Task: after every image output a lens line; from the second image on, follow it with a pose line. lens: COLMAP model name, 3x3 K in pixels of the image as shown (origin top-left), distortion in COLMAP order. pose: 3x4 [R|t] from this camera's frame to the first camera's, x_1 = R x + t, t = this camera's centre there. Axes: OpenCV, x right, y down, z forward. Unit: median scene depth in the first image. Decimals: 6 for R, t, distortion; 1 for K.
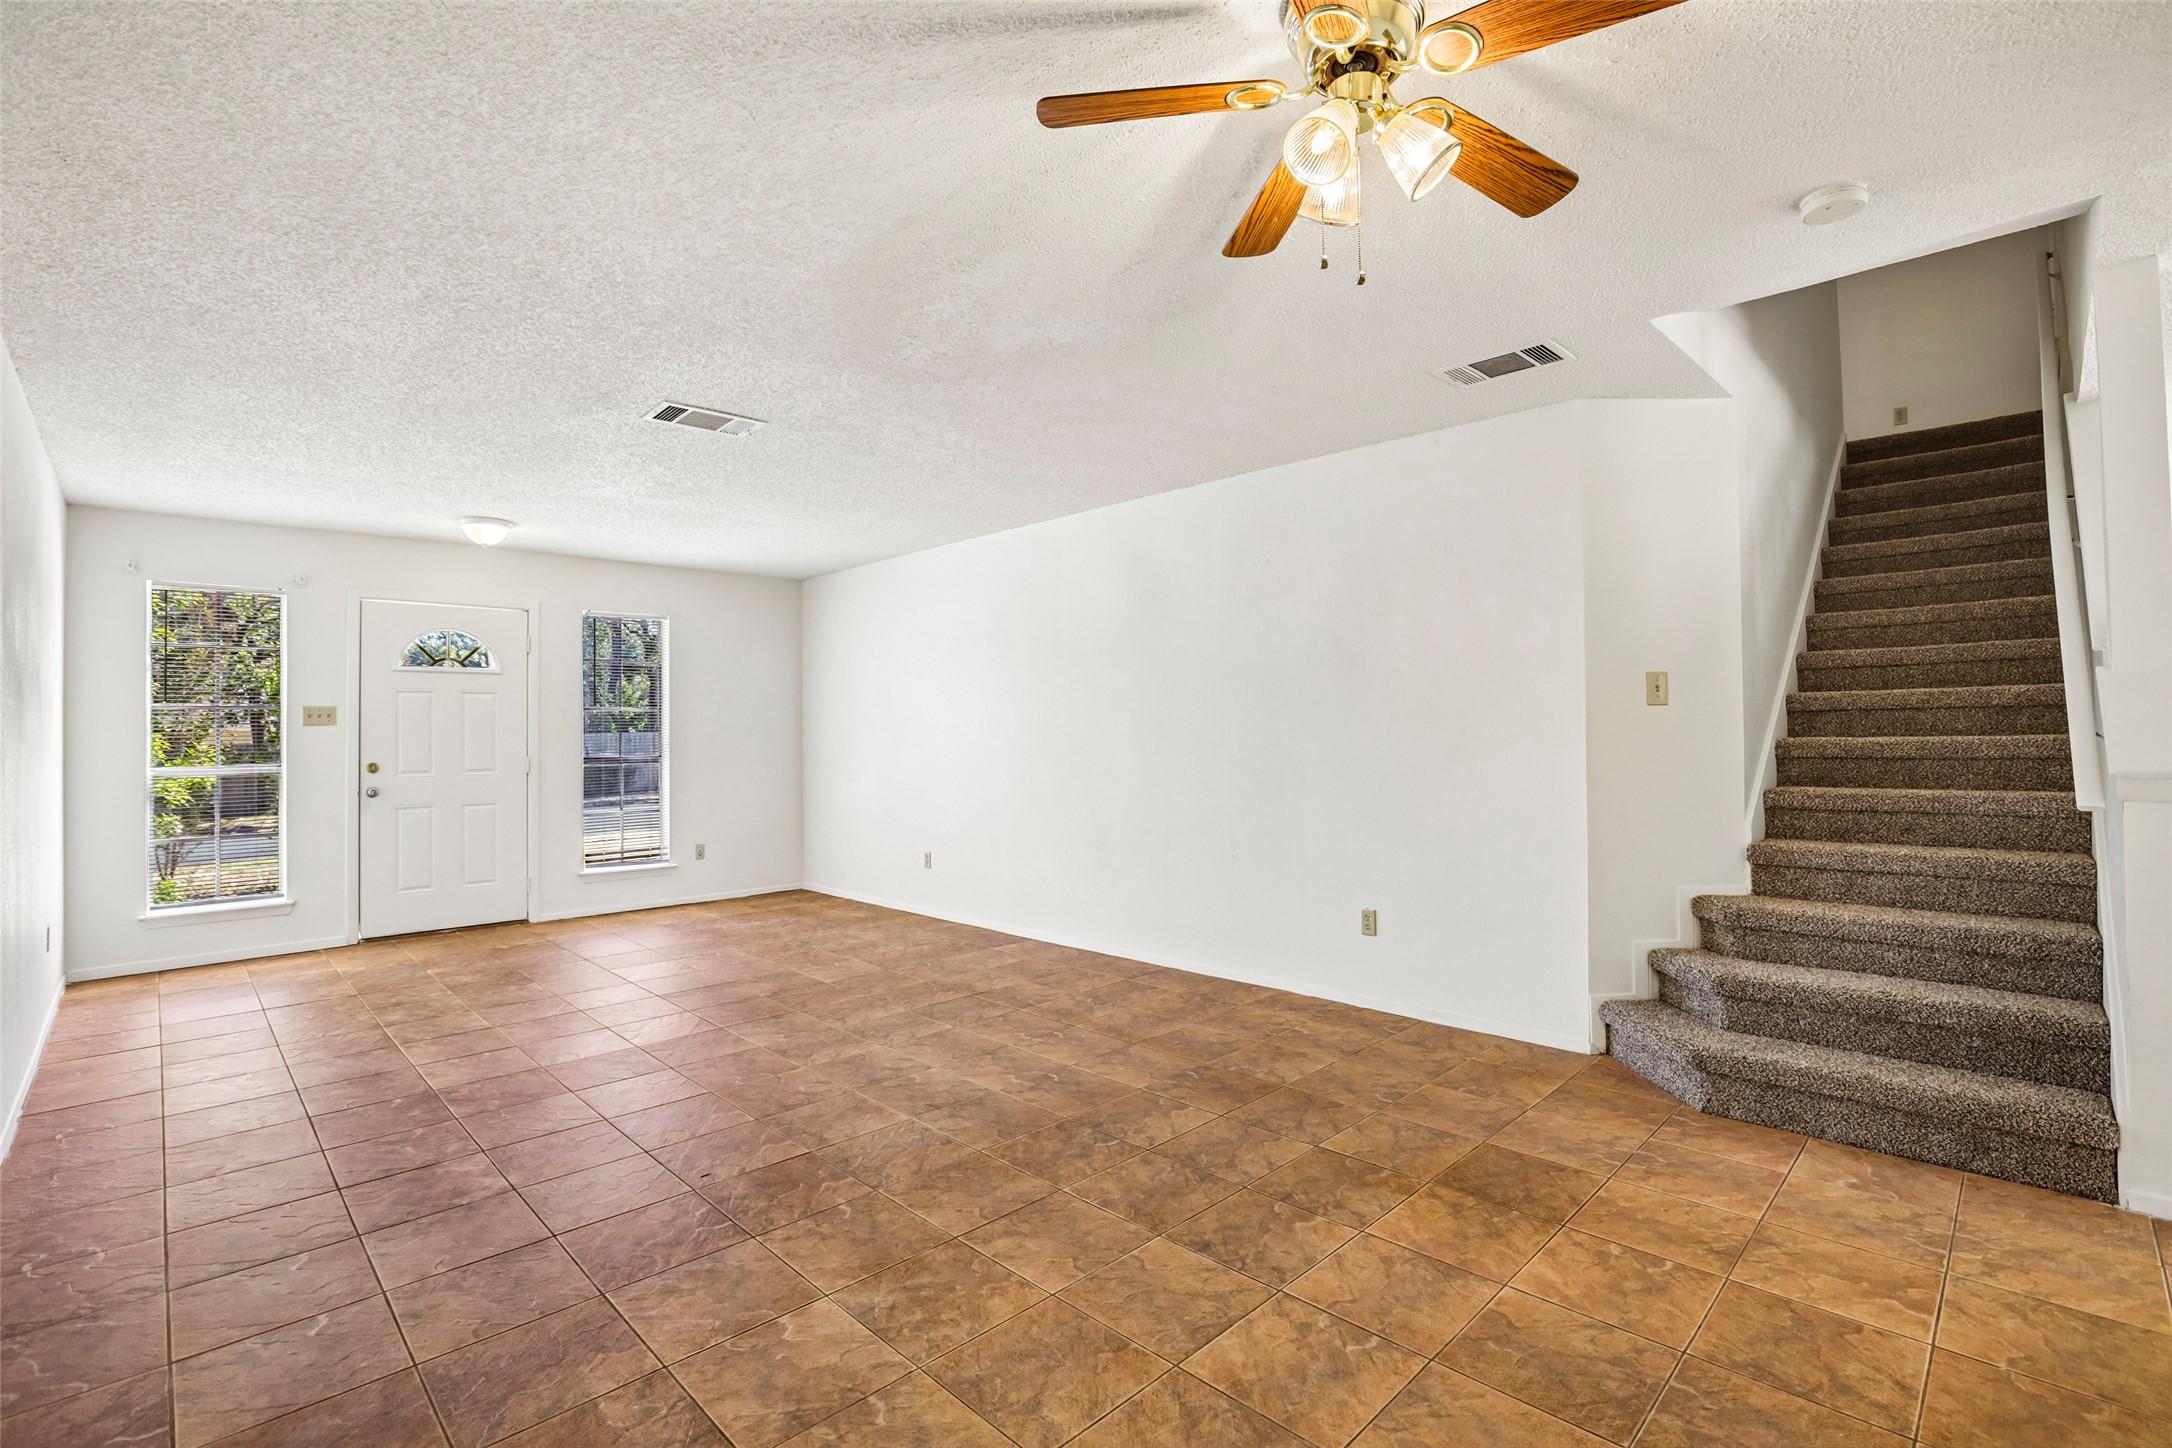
lens RADIAL K [[980.6, 0, 1091.6], [0, 980.6, 728.1], [0, 0, 1]] dist [-0.040854, 0.001226]
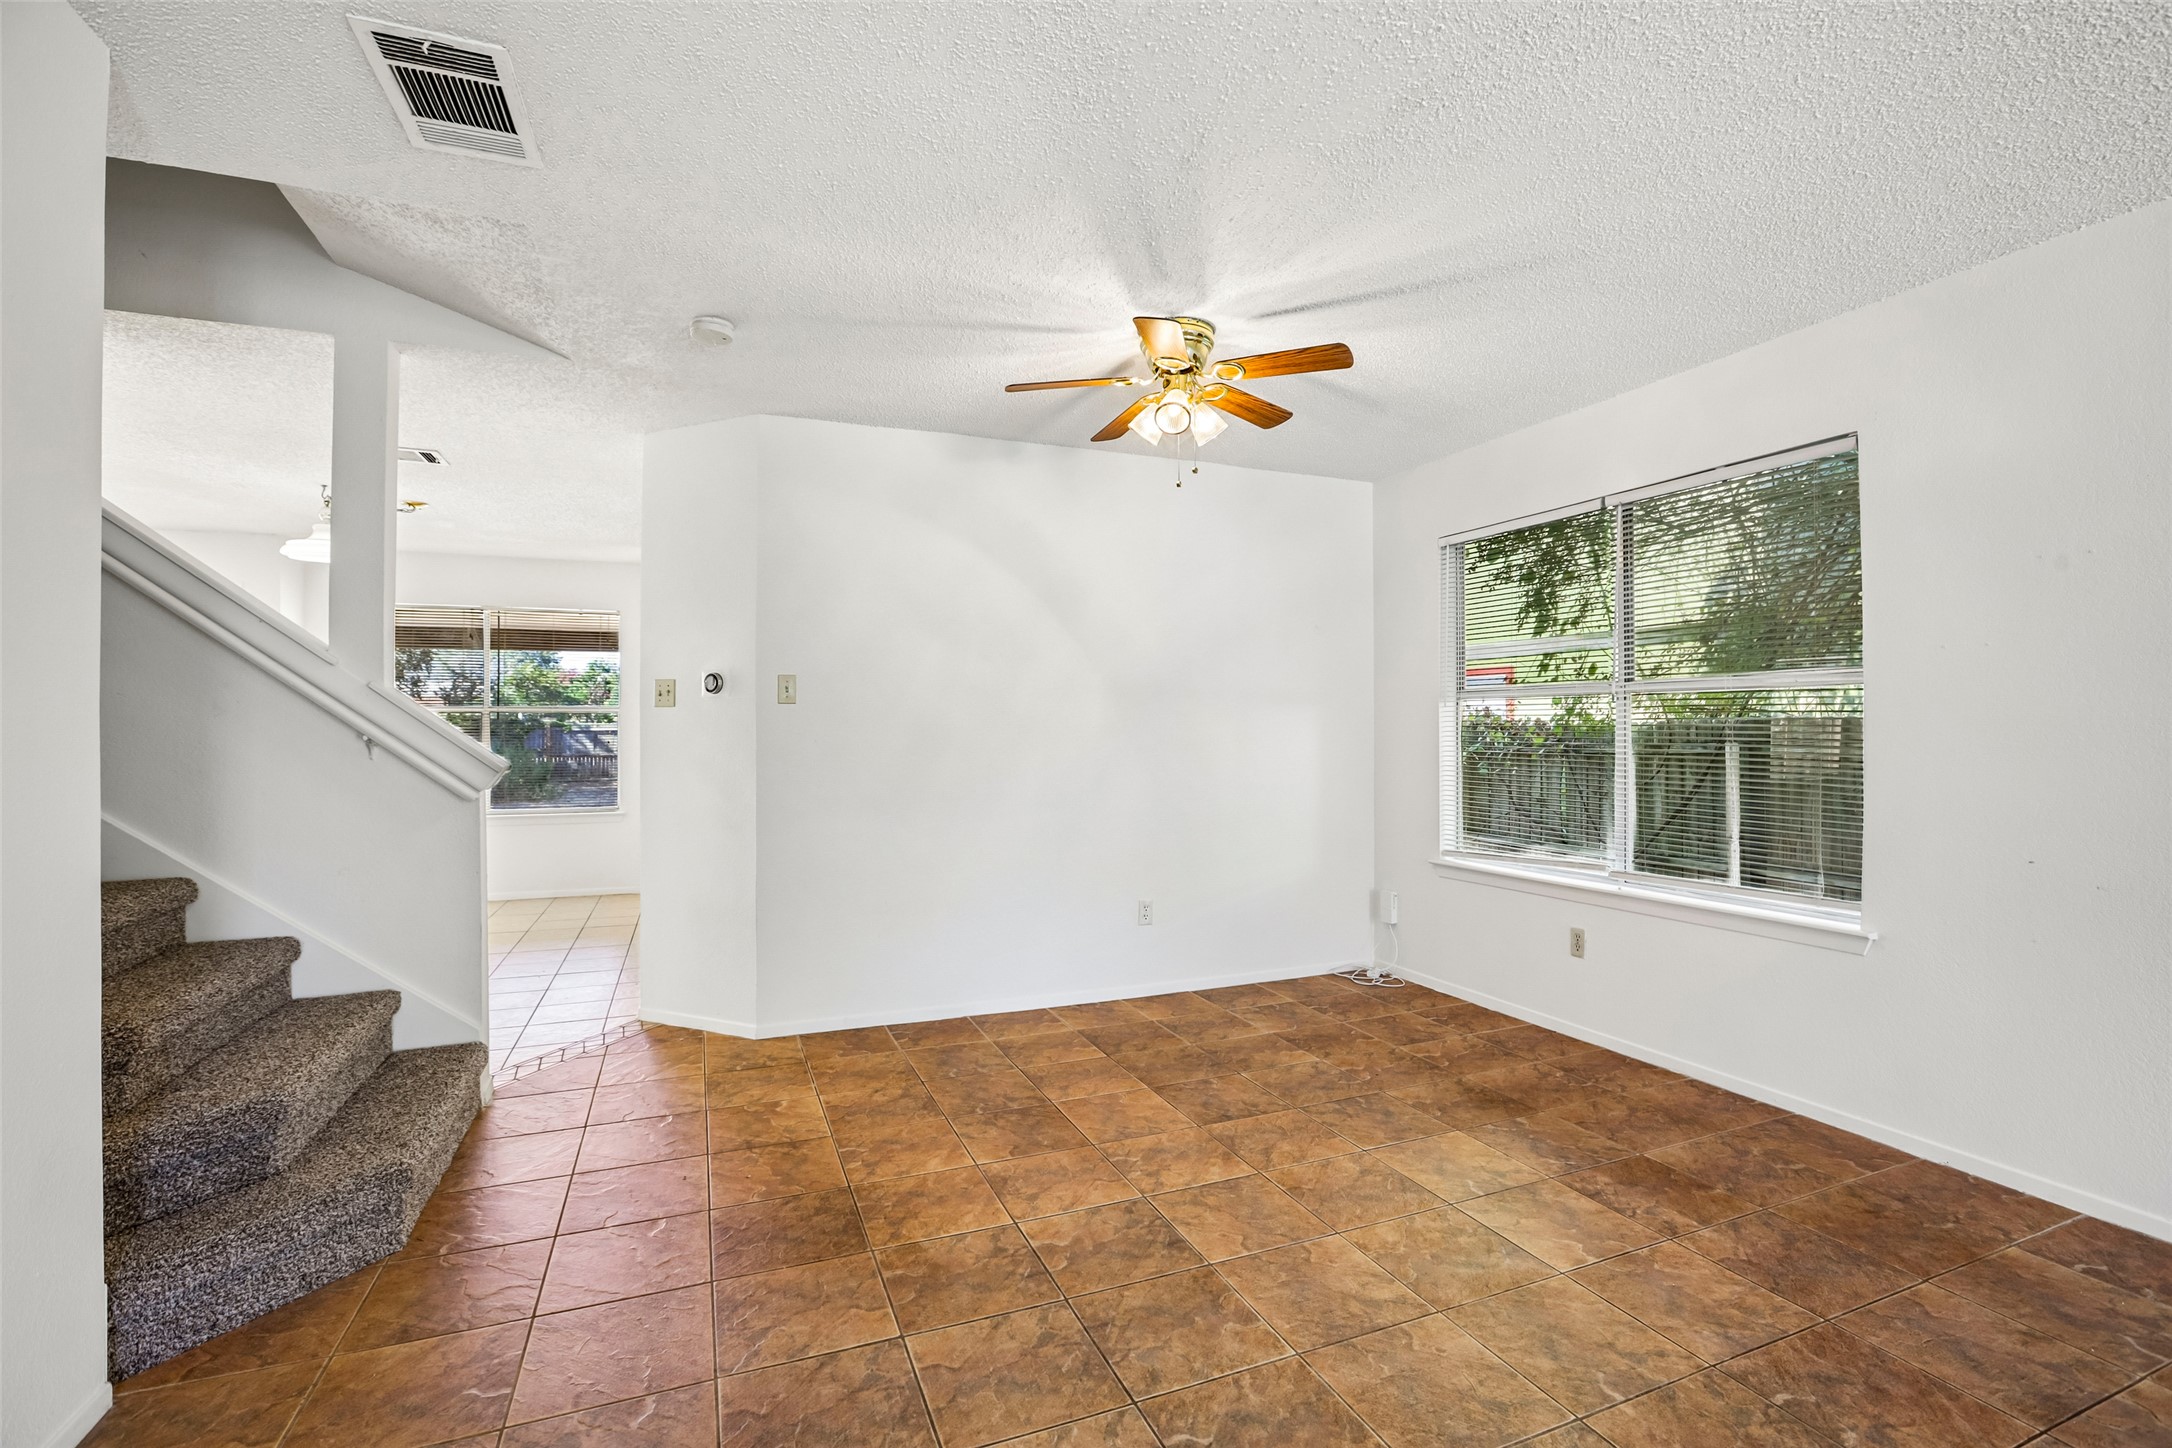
lens RADIAL K [[980.6, 0, 1091.8], [0, 980.6, 722.0], [0, 0, 1]] dist [-0.040854, 0.001226]
pose [[-0.924181, 0.018031, 0.381529, -0.201325], [0.012502, 0.999778, -0.016964, 0.015844], [-0.381750, -0.010907, -0.924201, 2.023541]]
